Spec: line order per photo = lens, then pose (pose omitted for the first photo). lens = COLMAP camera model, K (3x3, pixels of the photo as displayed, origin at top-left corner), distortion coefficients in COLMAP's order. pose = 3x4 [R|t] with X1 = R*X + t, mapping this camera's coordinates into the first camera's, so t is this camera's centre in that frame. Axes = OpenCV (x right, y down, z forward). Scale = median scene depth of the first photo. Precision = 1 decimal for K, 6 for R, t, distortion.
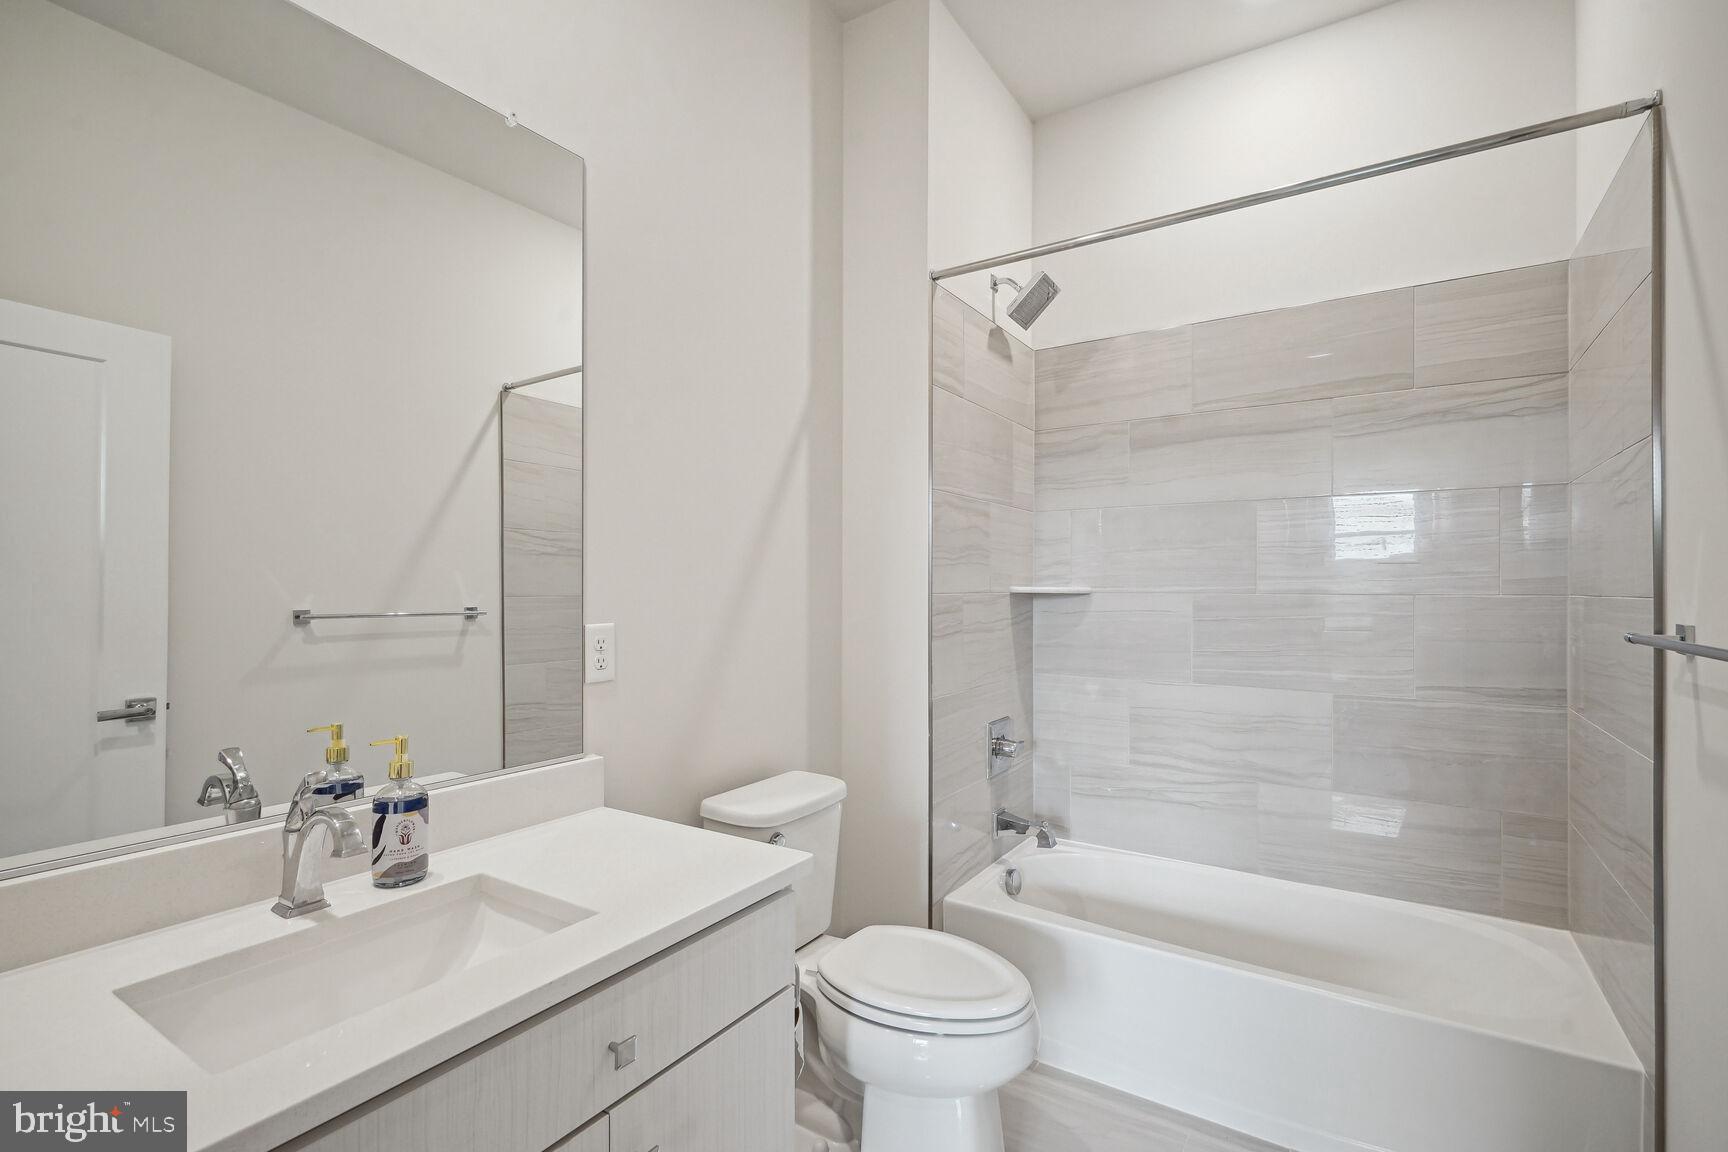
lens RADIAL K [[788.3, 0, 864.1], [0, 788.3, 586.4], [0, 0, 1]] dist [-0.000276, 0.001496]
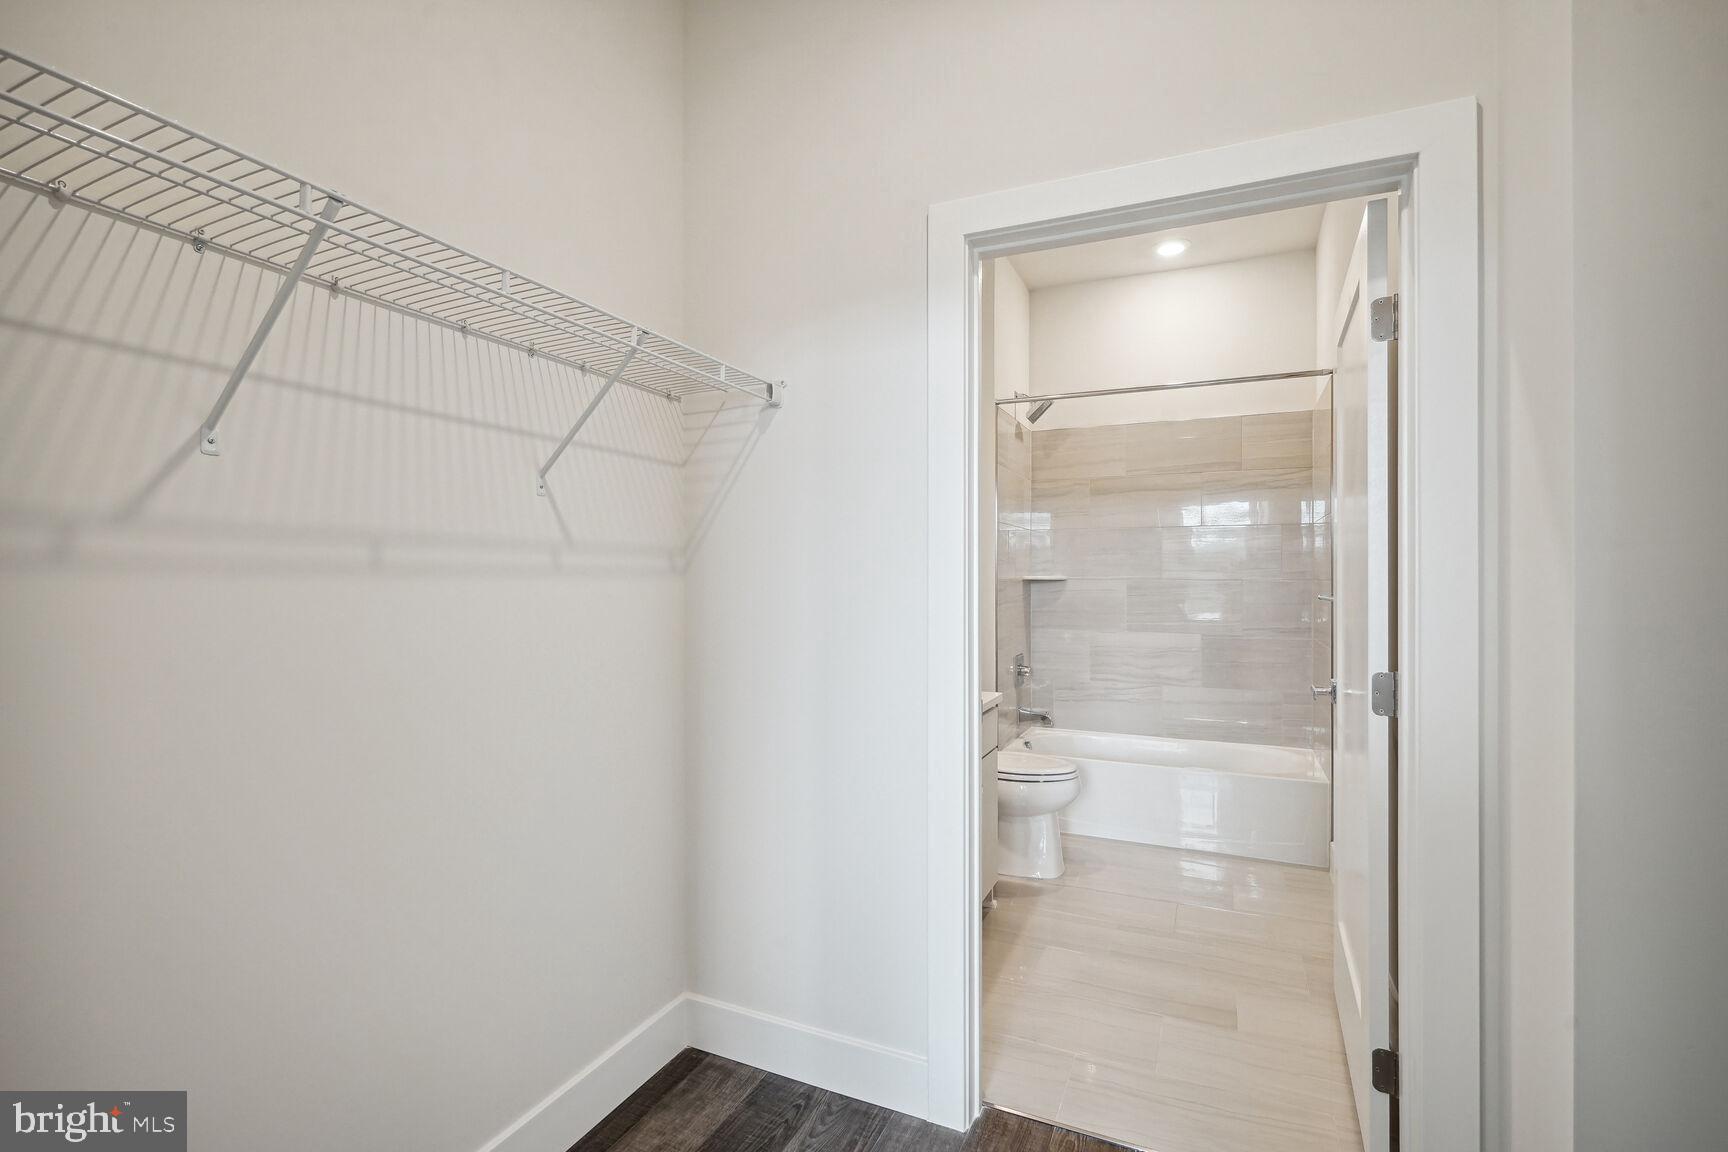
lens RADIAL K [[788.3, 0, 868.0], [0, 788.3, 579.0], [0, 0, 1]] dist [-0.000276, 0.001496]
pose [[0.987156, -0.001230, 0.159752, -0.416398], [0.000878, 0.999997, 0.002276, 0.002849], [-0.159754, -0.002106, 0.987155, -0.614366]]
